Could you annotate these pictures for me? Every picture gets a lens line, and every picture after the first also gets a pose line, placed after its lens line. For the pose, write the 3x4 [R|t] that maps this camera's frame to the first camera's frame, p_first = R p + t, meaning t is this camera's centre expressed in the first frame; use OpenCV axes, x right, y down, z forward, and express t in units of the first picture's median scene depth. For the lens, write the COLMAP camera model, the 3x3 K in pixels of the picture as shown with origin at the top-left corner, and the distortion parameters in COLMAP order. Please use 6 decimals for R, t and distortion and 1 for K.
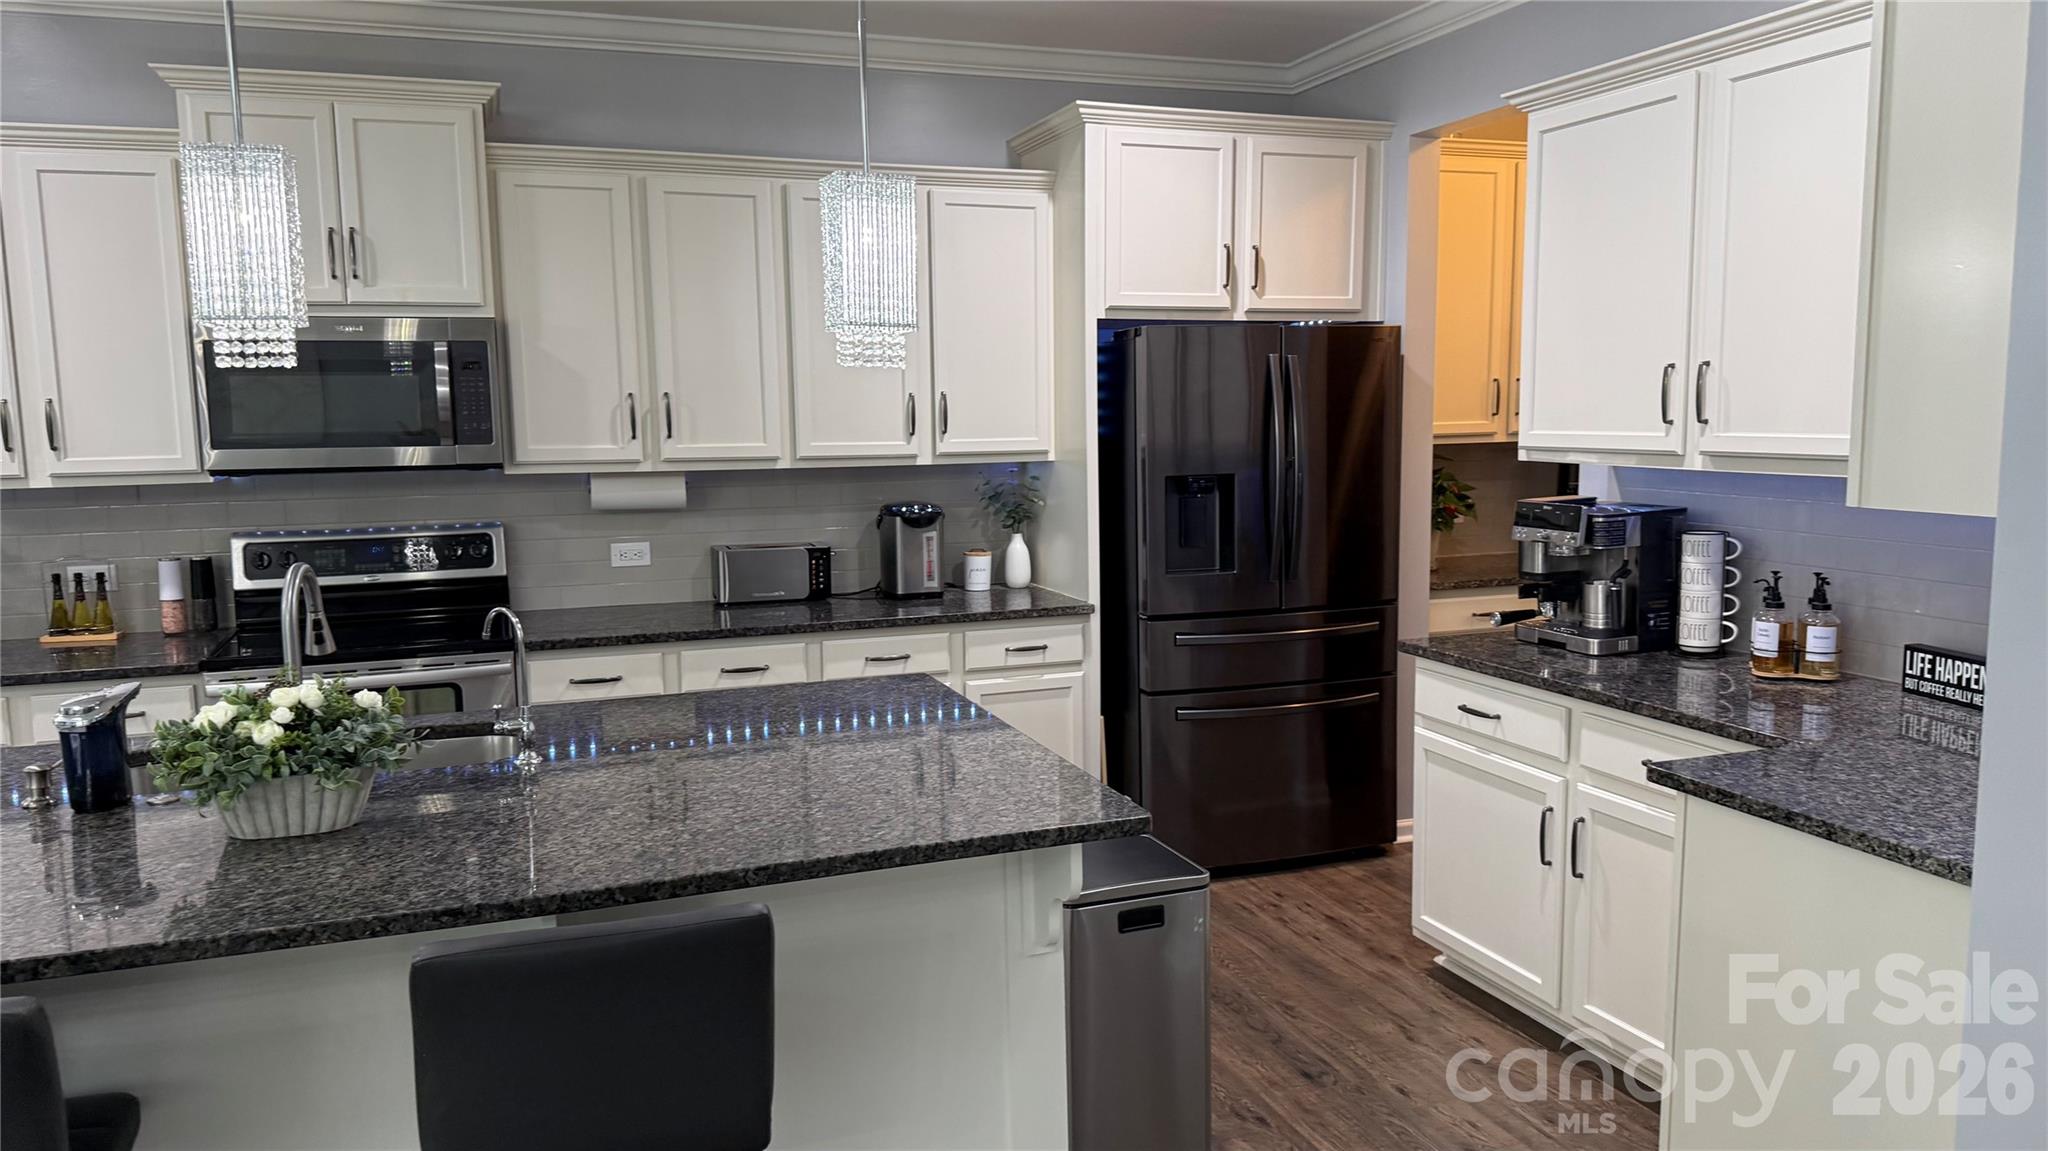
lens RADIAL K [[1452.8, 0, 1054.5], [0, 1452.8, 581.0], [0, 0, 1]] dist [0.057680, -0.080462]
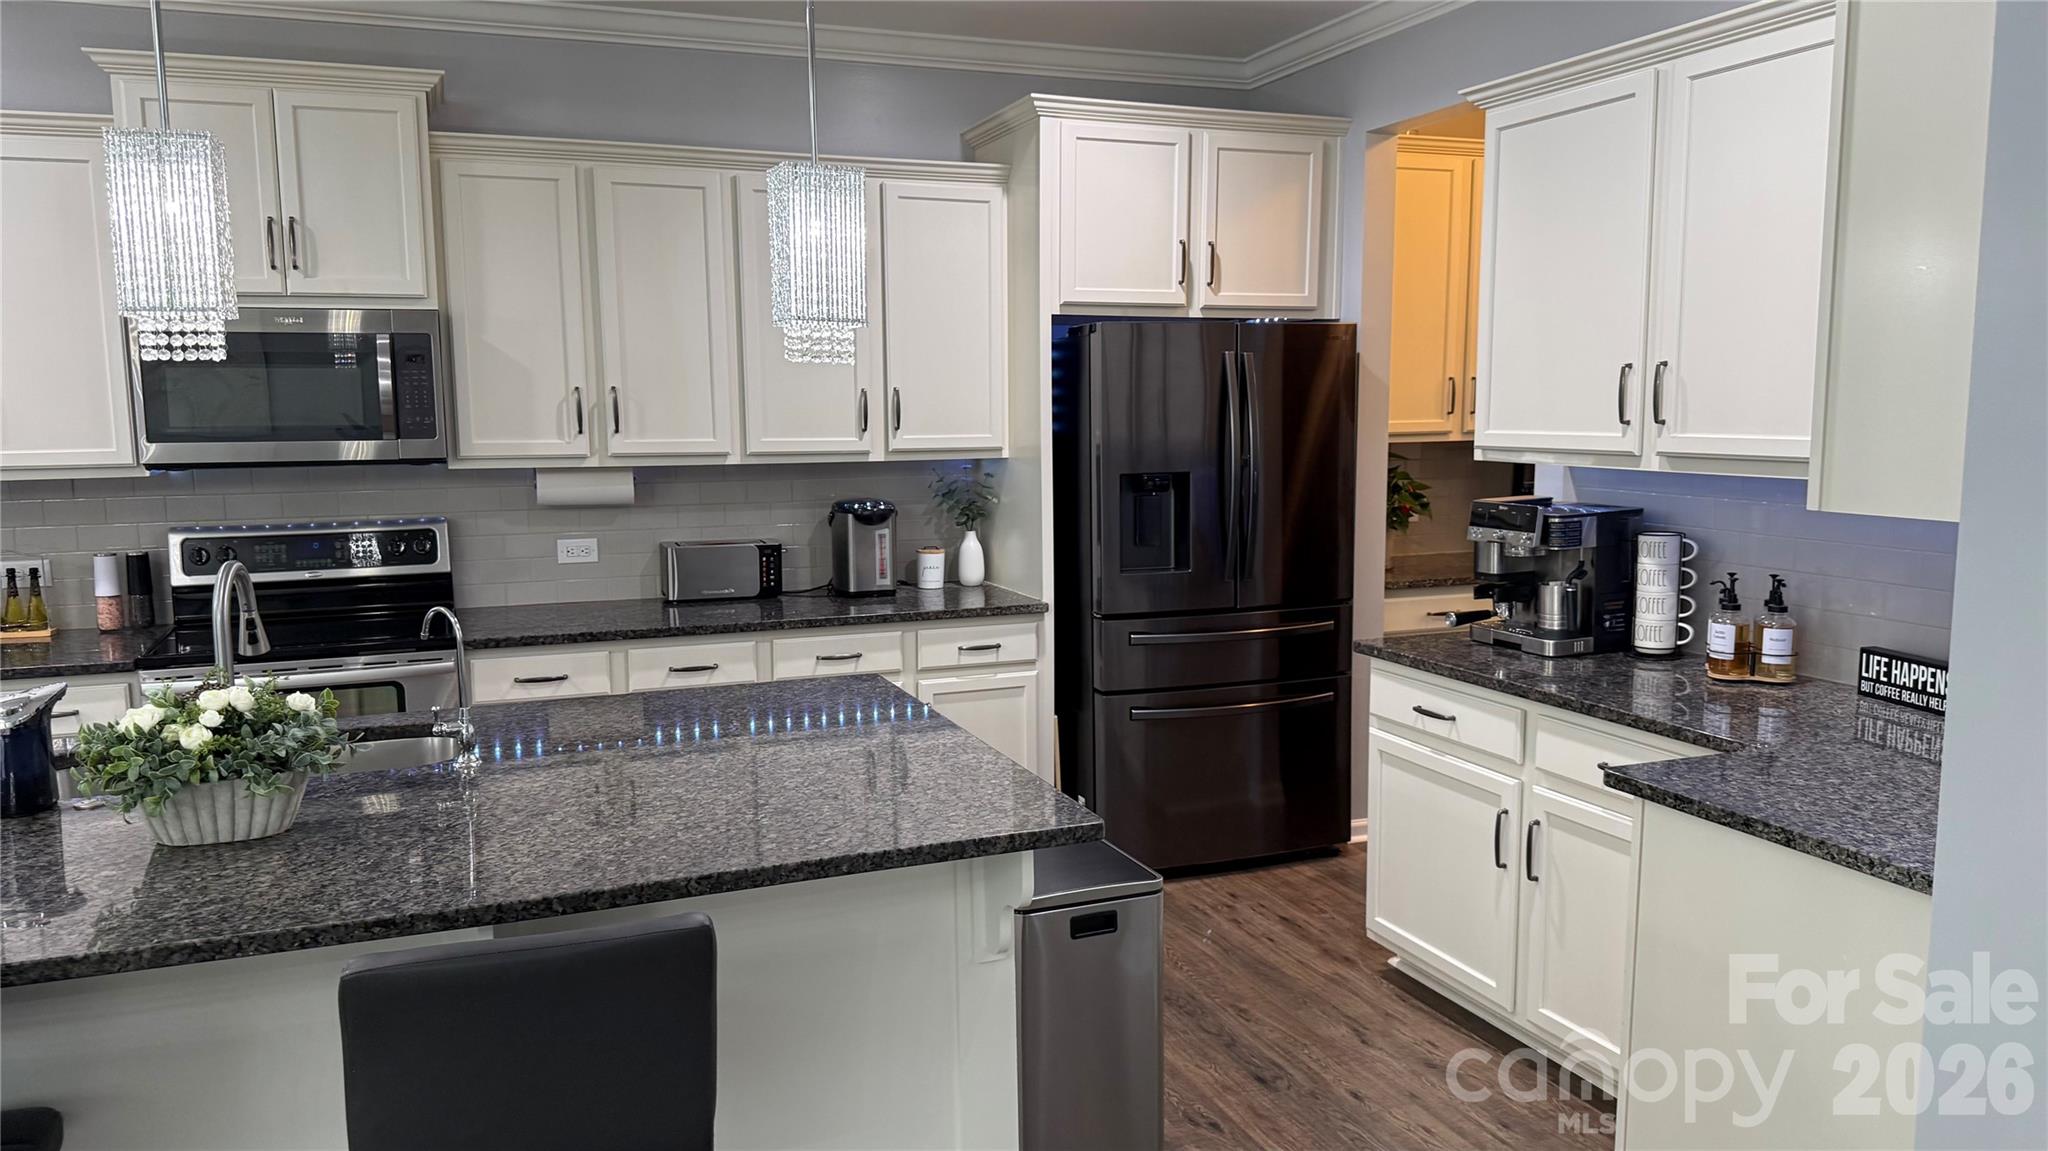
lens RADIAL K [[1452.8, 0, 1032.1], [0, 1452.8, 583.9], [0, 0, 1]] dist [0.057680, -0.080462]
pose [[0.999875, 0.003039, 0.015500, 0.001329], [-0.003120, 0.999981, 0.005240, -0.002603], [-0.015484, -0.005288, 0.999866, 0.011430]]
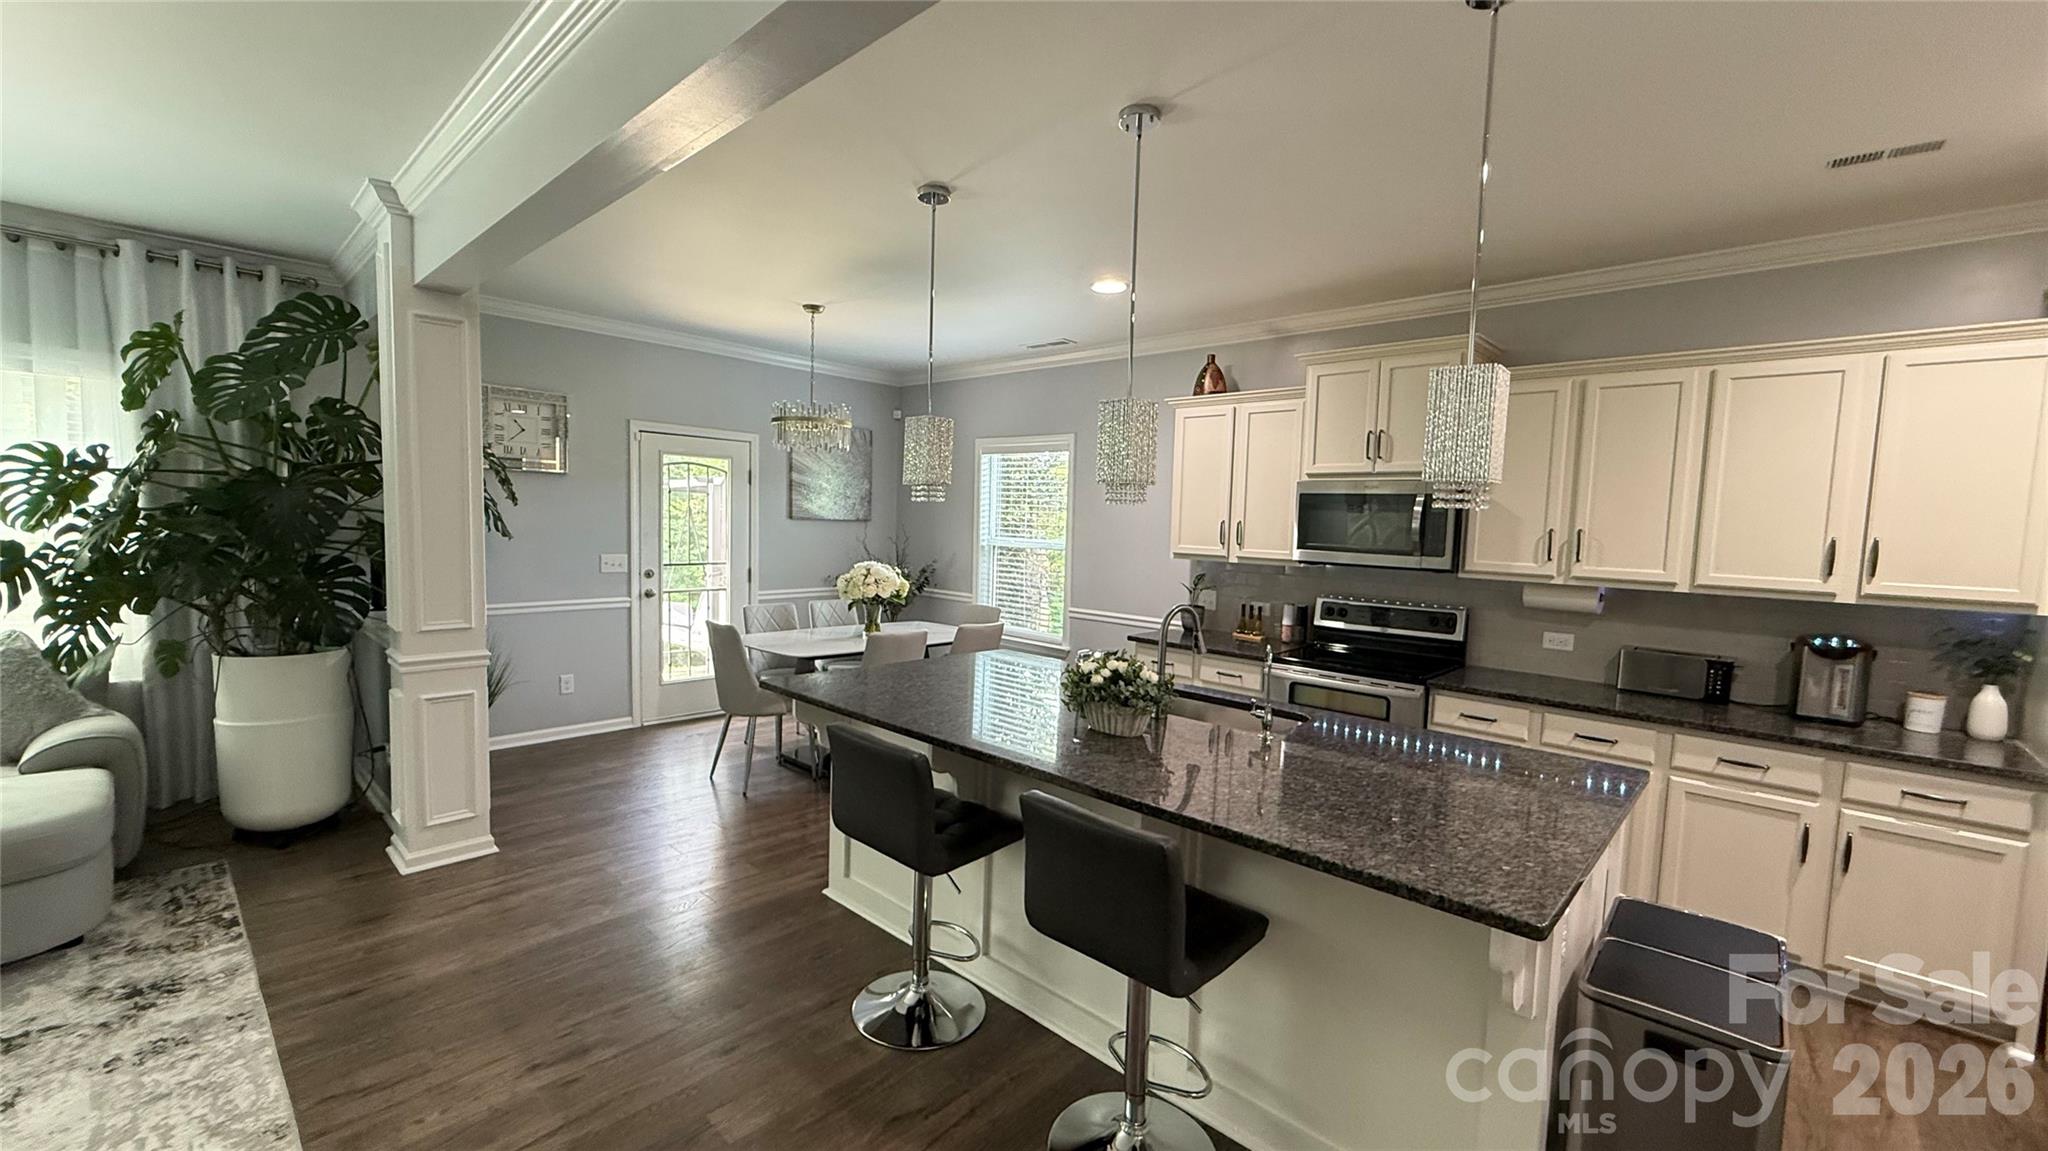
lens RADIAL K [[823.6, 0, 1017.9], [0, 823.6, 571.0], [0, 0, 1]] dist [-0.006361, 0.001938]
pose [[0.423734, 0.083337, -0.901945, 0.256478], [-0.148995, 0.988607, 0.021347, -0.031254], [0.893448, 0.125340, 0.431323, 0.219613]]
